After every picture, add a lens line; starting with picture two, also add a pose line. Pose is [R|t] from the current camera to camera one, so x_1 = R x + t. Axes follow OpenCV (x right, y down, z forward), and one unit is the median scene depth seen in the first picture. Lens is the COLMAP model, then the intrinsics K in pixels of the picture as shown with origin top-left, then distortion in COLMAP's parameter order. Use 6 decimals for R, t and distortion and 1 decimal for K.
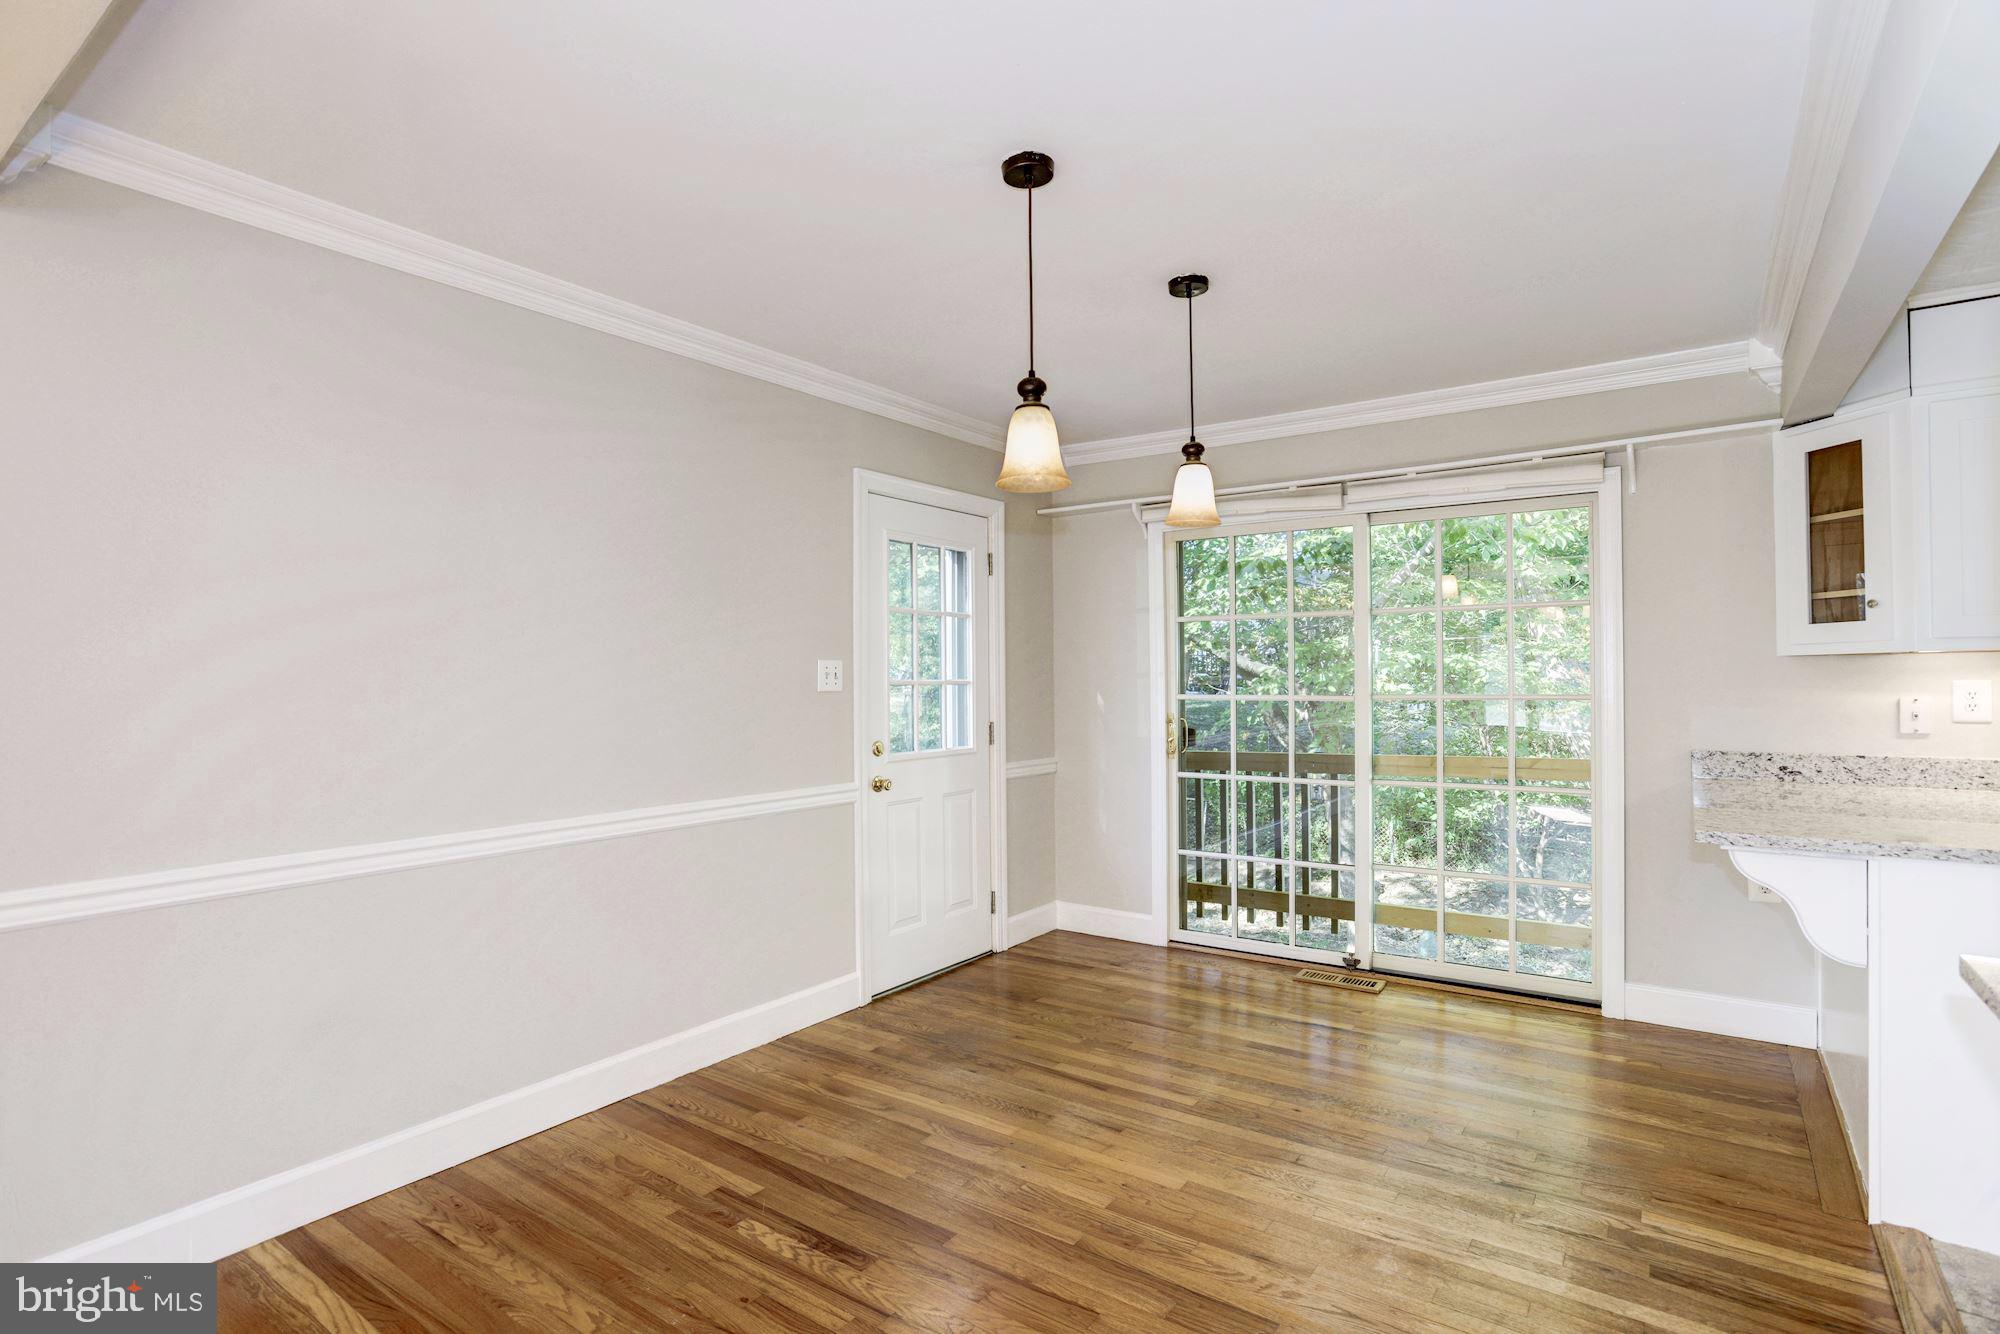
lens RADIAL K [[965.6, 0, 1044.2], [0, 965.6, 667.7], [0, 0, 1]] dist [-0.043958, 0.013764]
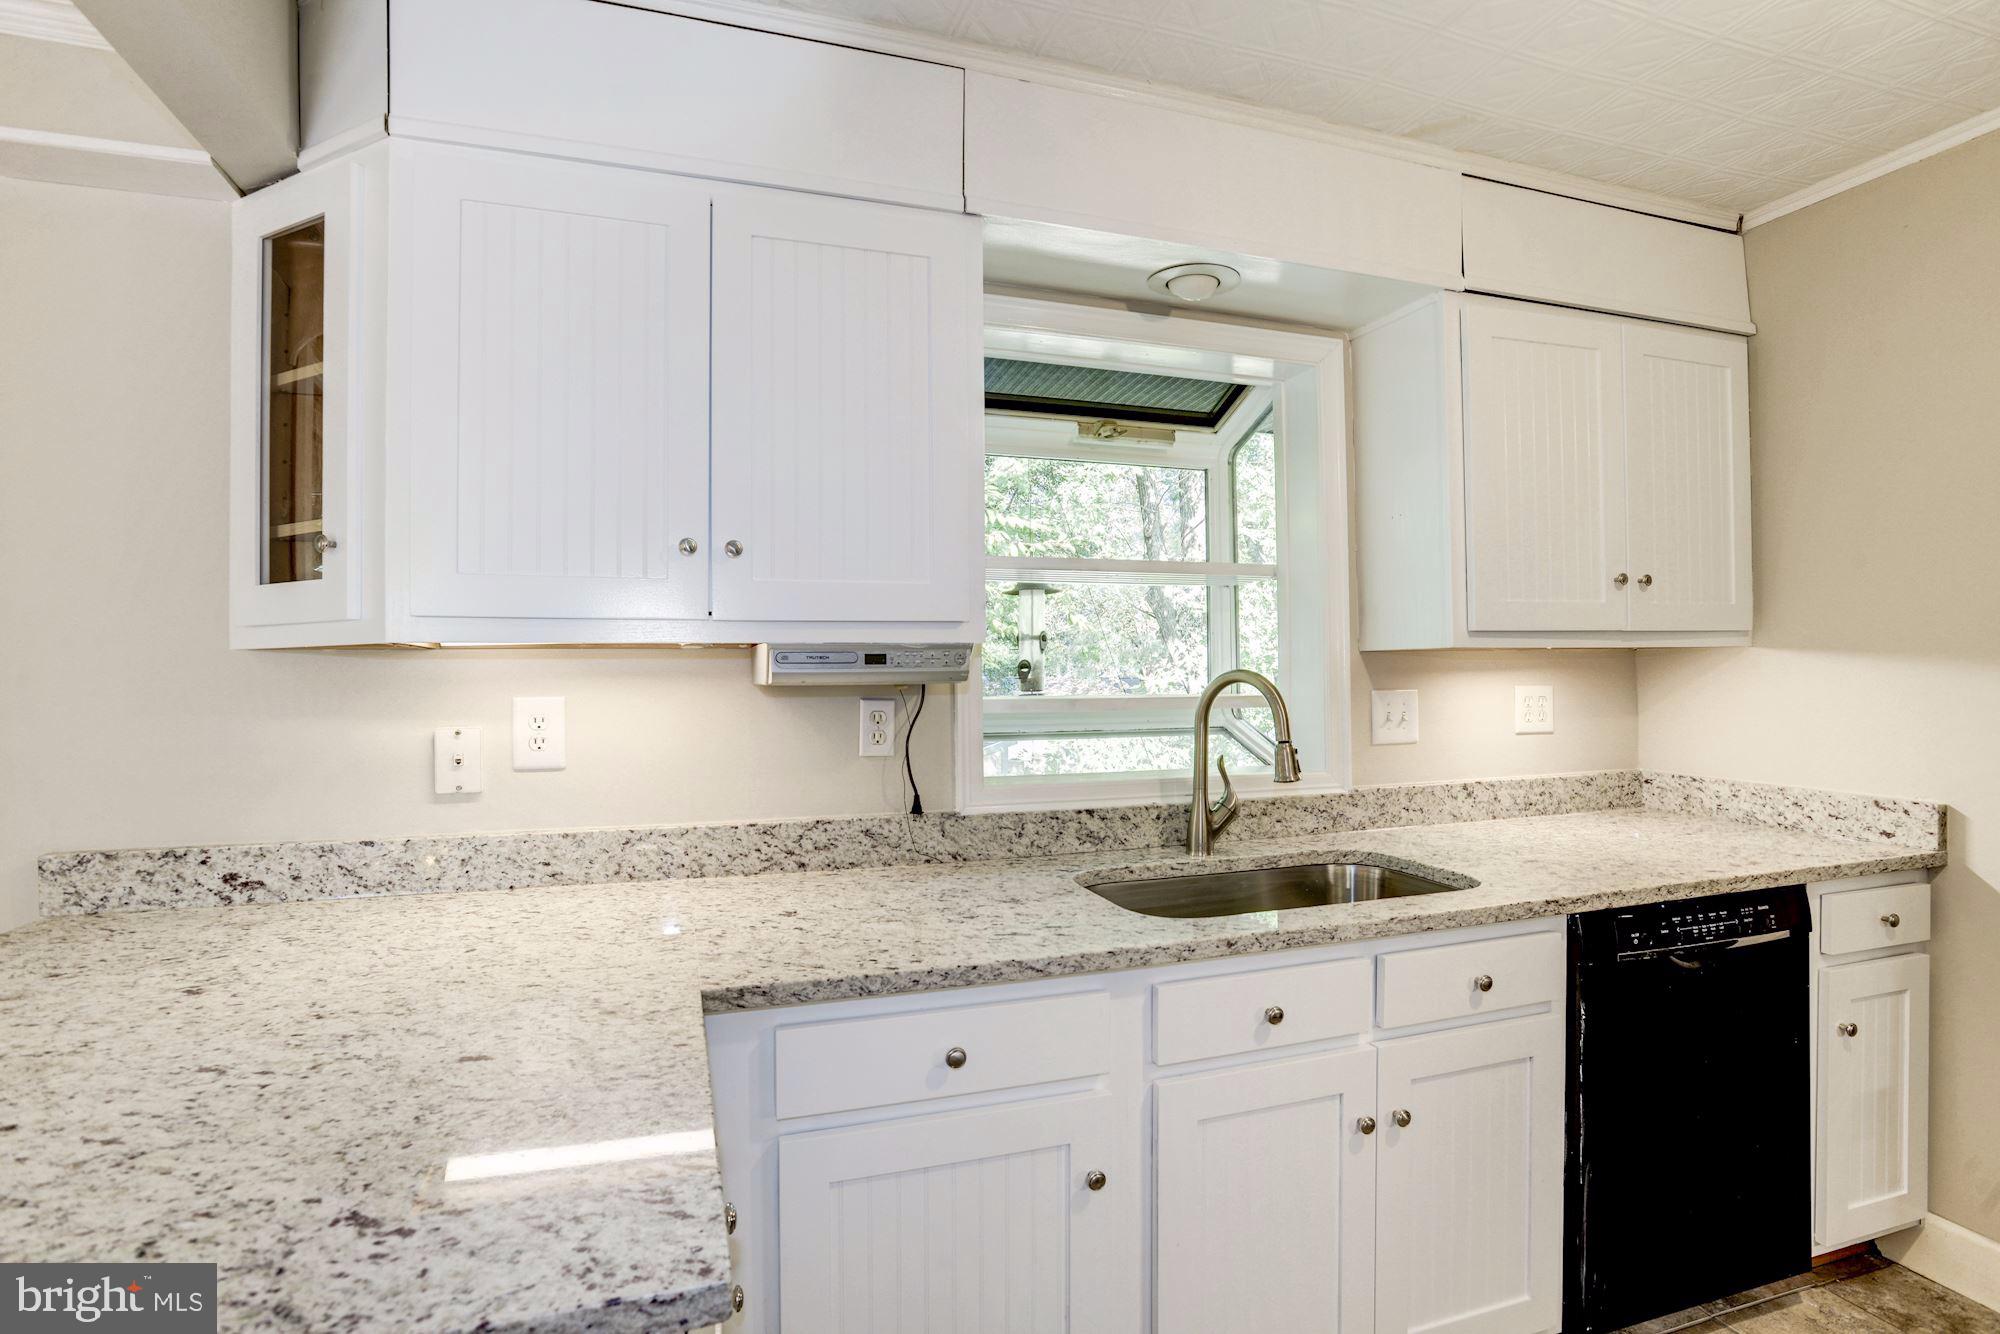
lens RADIAL K [[965.6, 0, 964.0], [0, 965.6, 664.4], [0, 0, 1]] dist [-0.043958, 0.013764]
pose [[0.628287, 0.009902, 0.777919, 0.517888], [-0.006055, 0.999951, -0.007837, -0.003178], [-0.777958, 0.000214, 0.628316, 0.314997]]
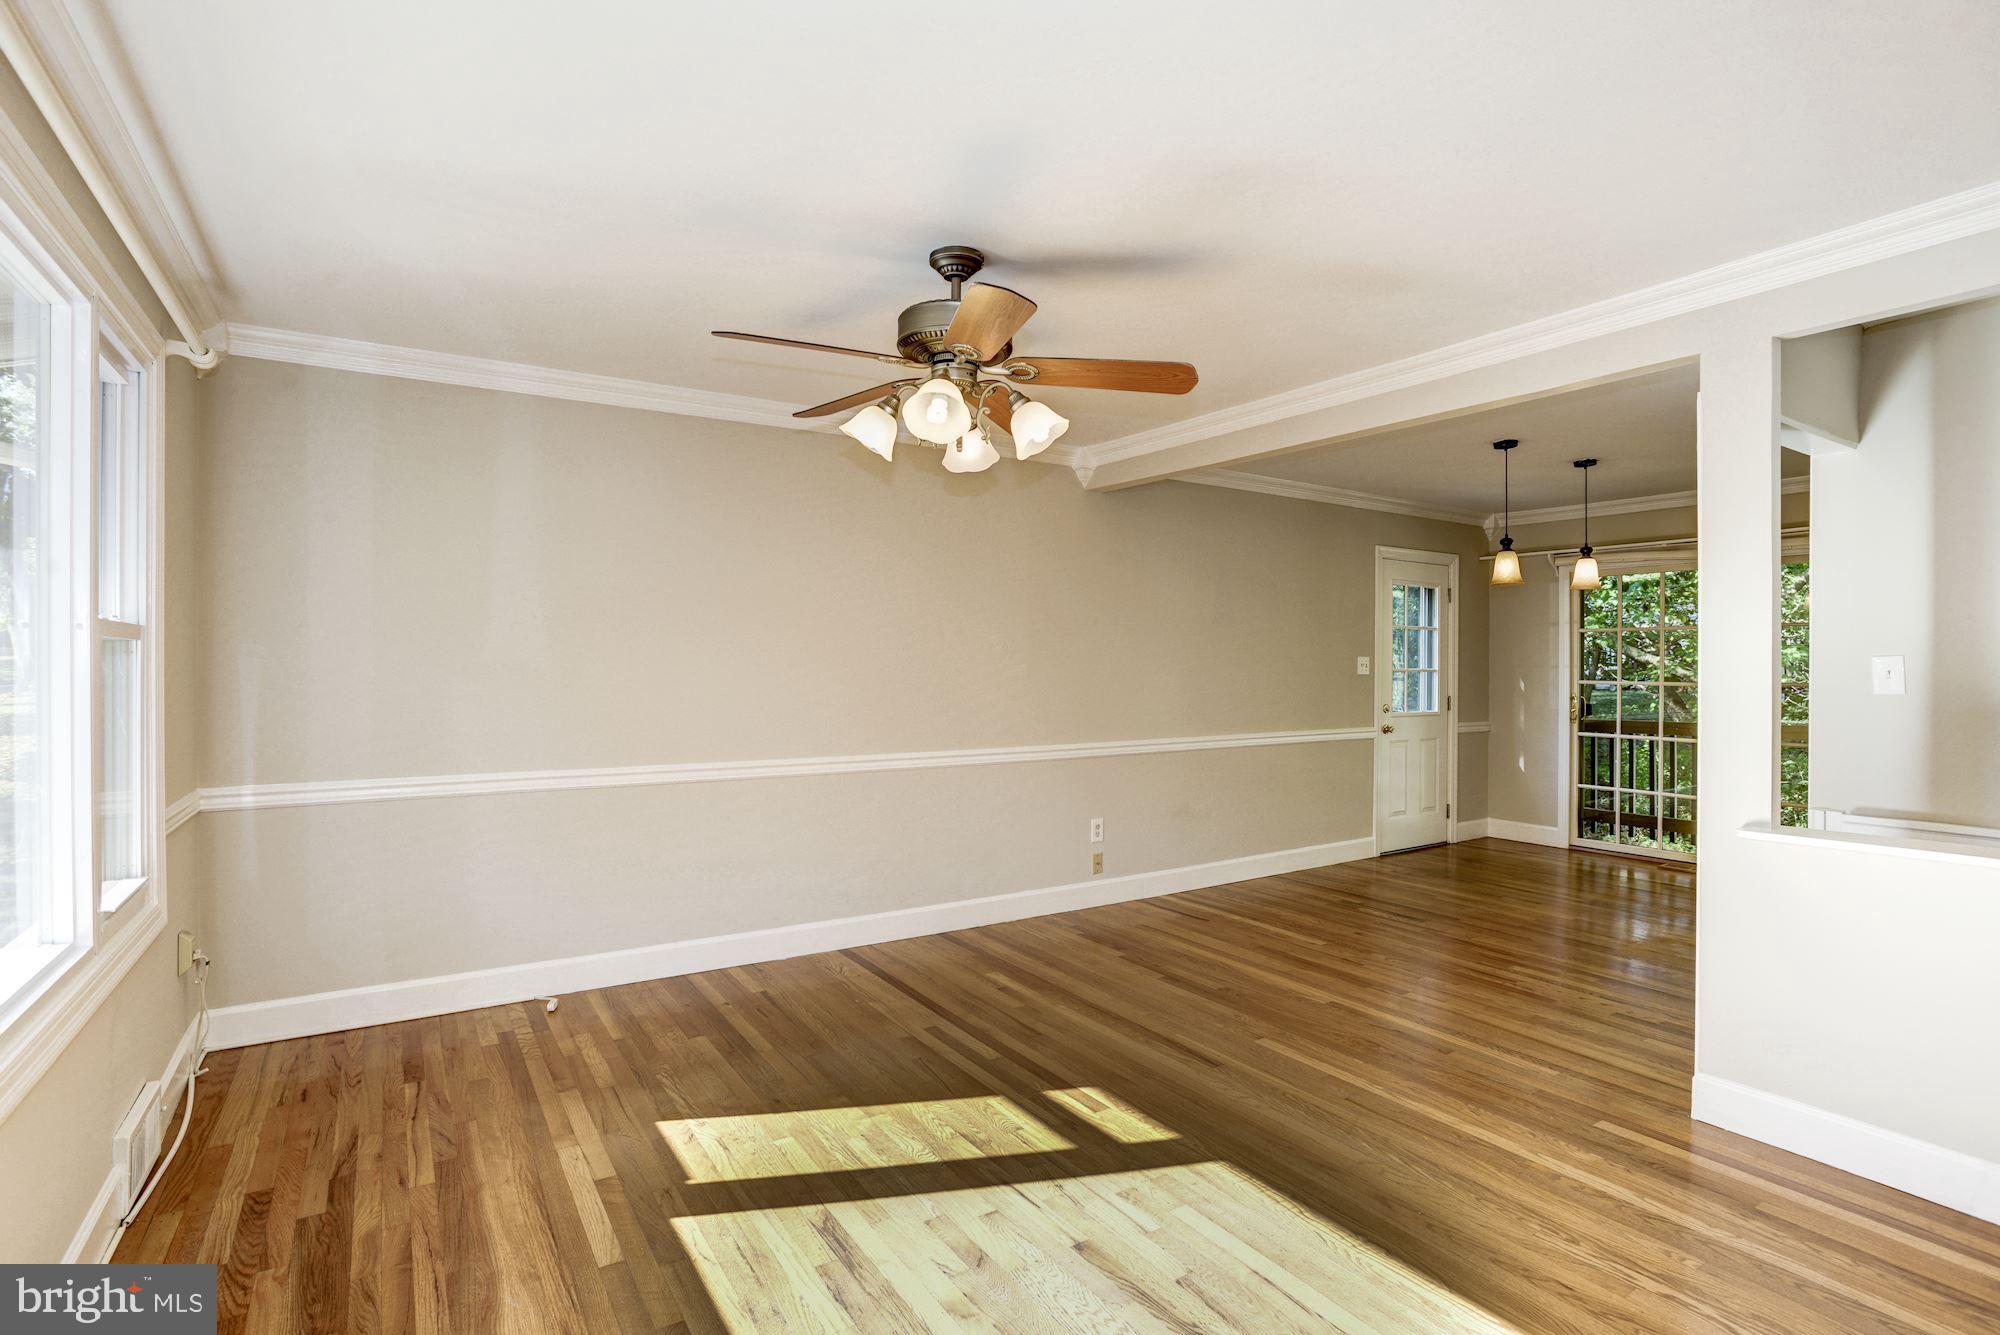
lens RADIAL K [[960.3, 0, 1105.0], [0, 960.3, 667.7], [0, 0, 1]] dist [-0.038895, 0.009939]
pose [[0.945700, 0.012605, -0.324798, -0.087735], [-0.007480, 0.999827, 0.017024, -0.013151], [0.324956, -0.013670, 0.945630, -0.716622]]
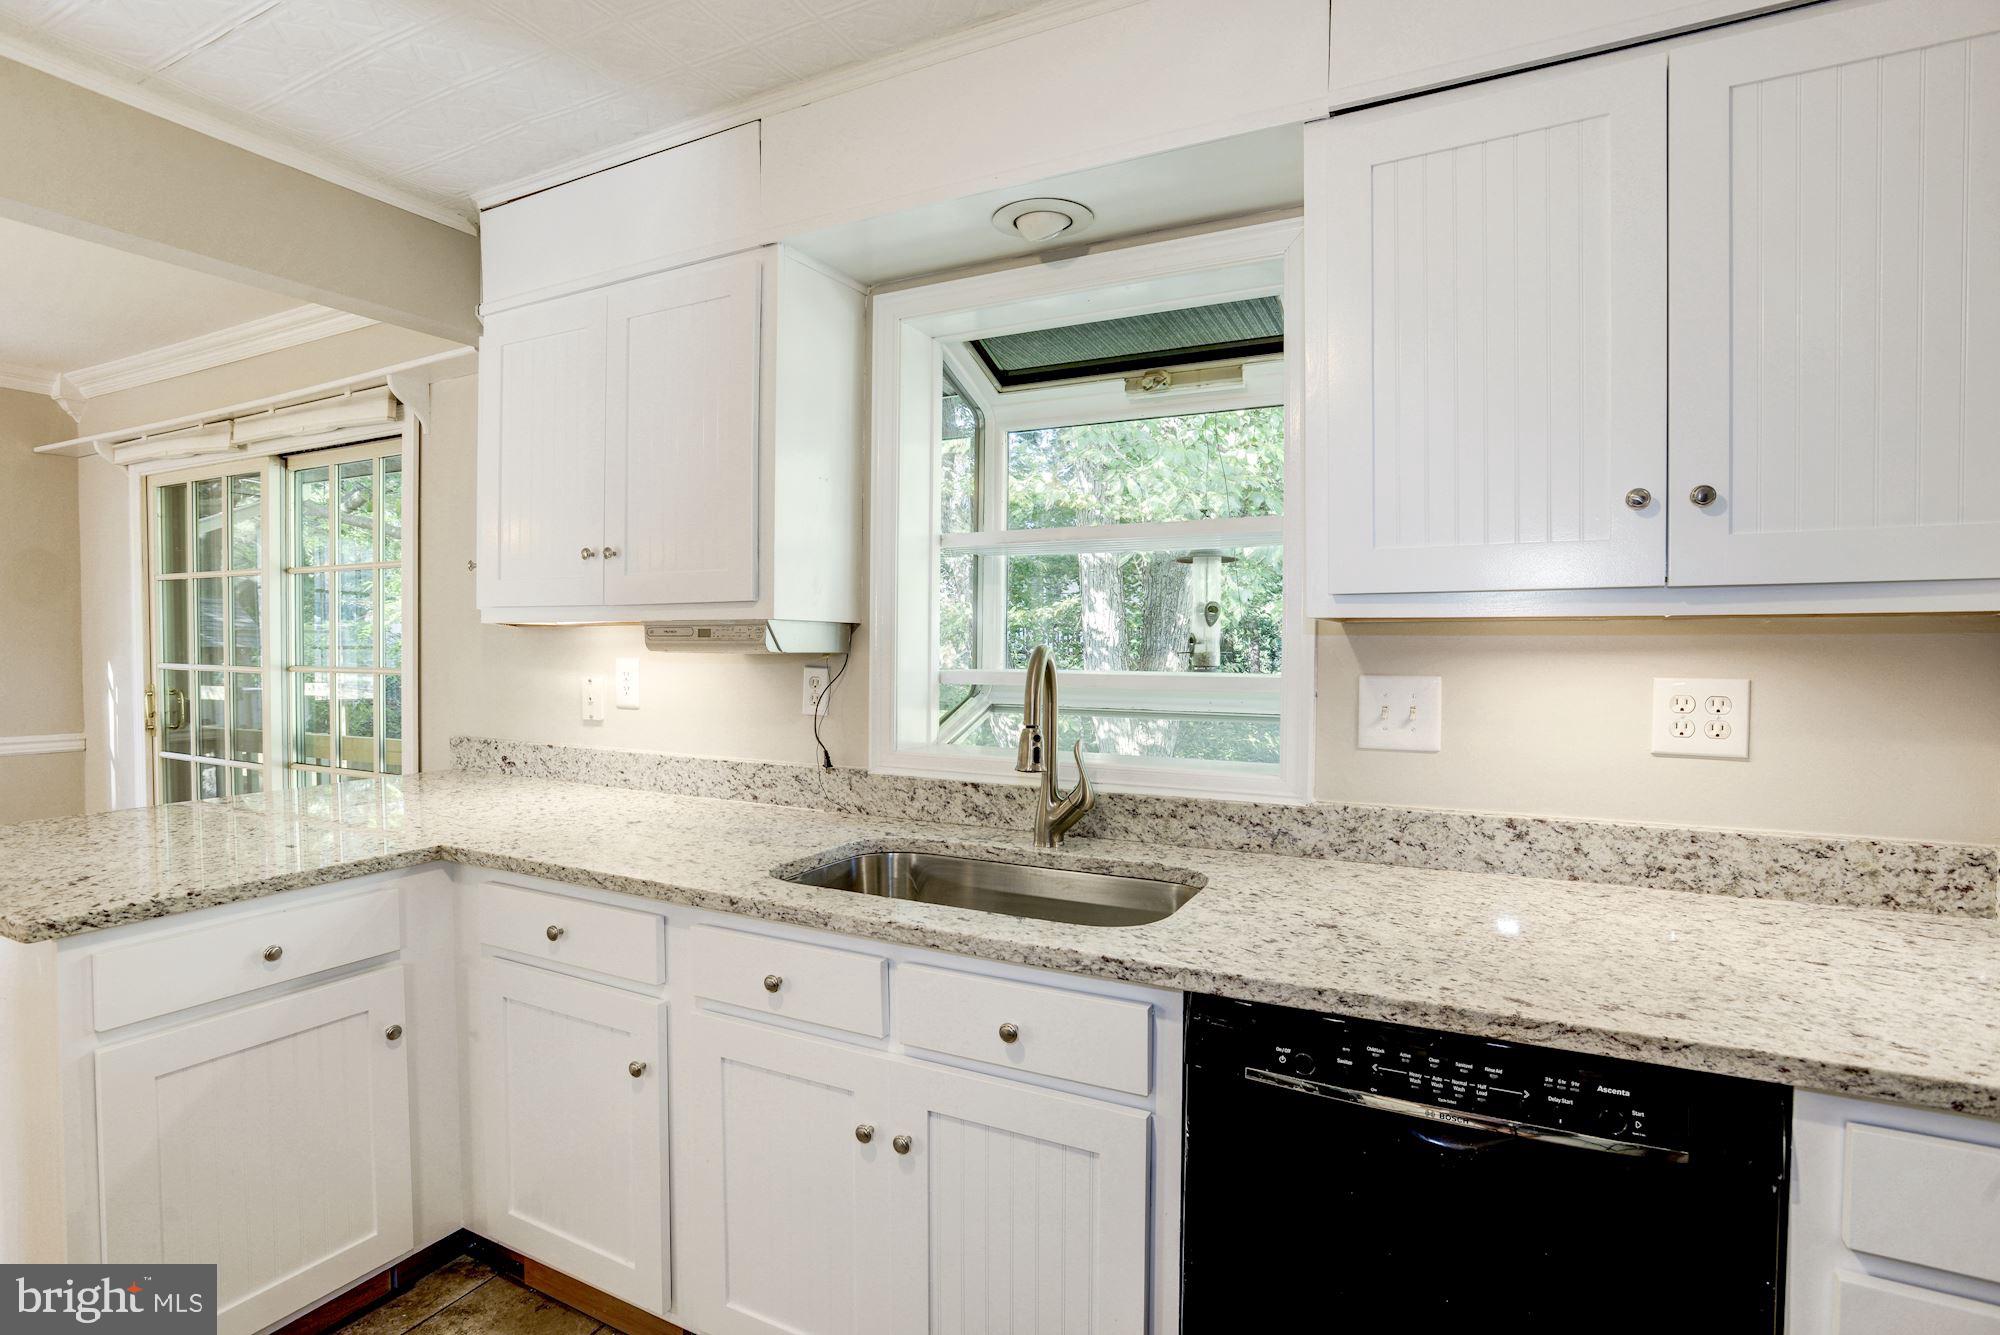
lens RADIAL K [[960.3, 0, 1036.0], [0, 960.3, 653.7], [0, 0, 1]] dist [-0.038895, 0.009939]
pose [[0.992489, 0.010977, 0.121839, 0.938318], [-0.013538, 0.999704, 0.020208, -0.010309], [-0.121581, -0.021706, 0.992344, 0.070585]]
